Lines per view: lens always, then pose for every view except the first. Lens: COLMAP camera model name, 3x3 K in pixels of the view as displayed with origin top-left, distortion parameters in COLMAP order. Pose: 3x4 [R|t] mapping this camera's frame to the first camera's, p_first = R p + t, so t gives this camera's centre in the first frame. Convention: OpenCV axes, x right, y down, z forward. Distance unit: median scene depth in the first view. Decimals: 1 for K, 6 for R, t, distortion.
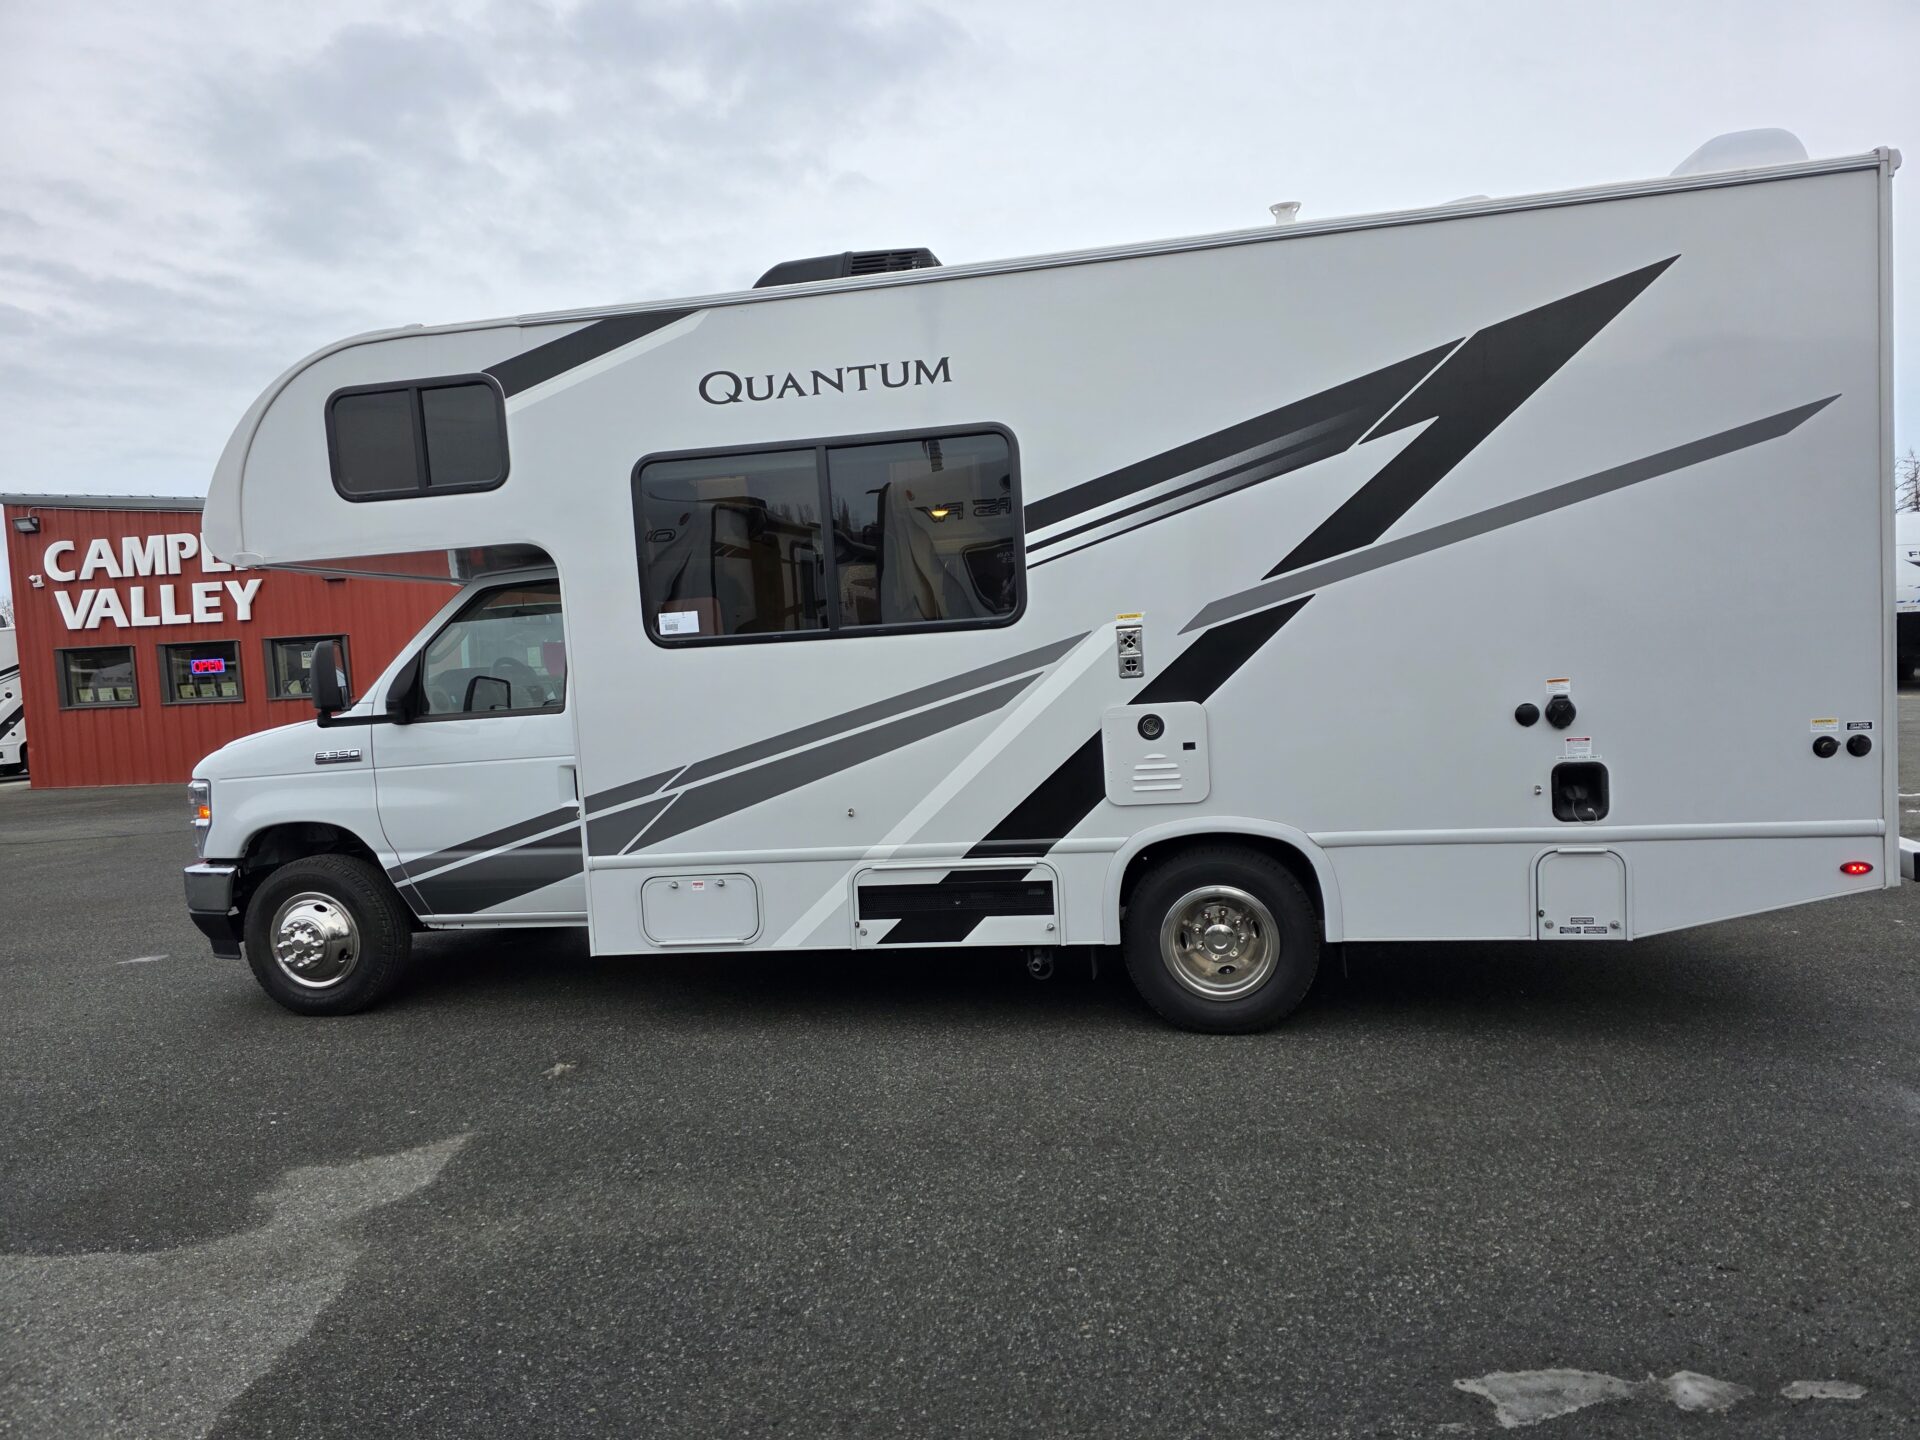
lens RADIAL K [[1285.3, 0, 965.2], [0, 1285.3, 719.6], [0, 0, 1]] dist [0.061227, -0.050251]
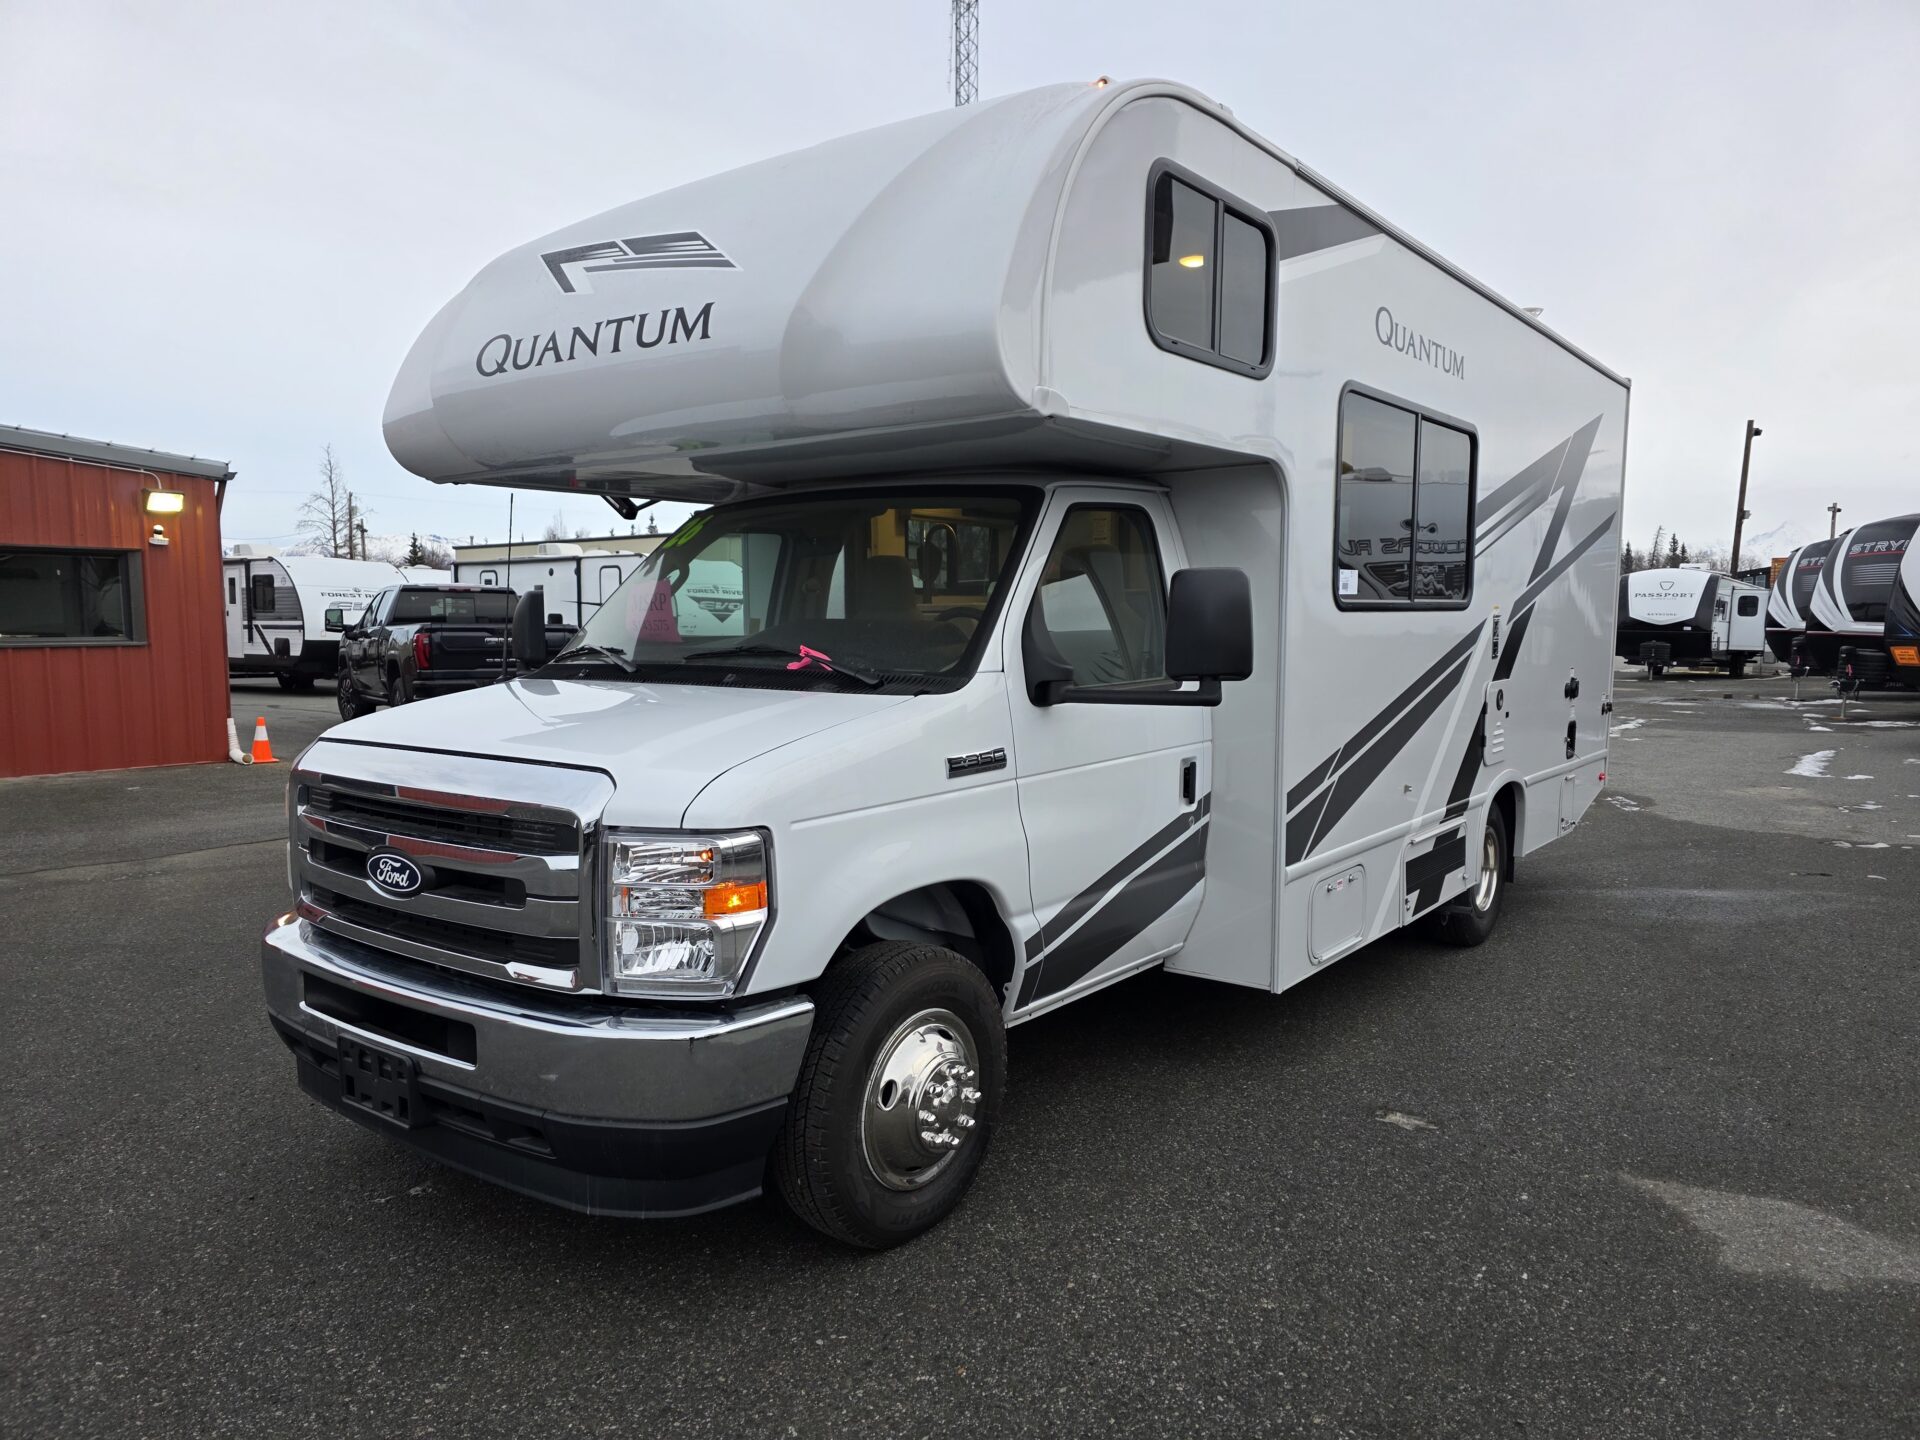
lens RADIAL K [[1285.3, 0, 969.9], [0, 1285.3, 729.0], [0, 0, 1]] dist [0.061227, -0.050251]
pose [[0.453771, -0.019025, 0.890915, -1.102418], [0.024354, 0.999663, 0.008943, 0.009612], [-0.890786, 0.017640, 0.454081, 0.825768]]
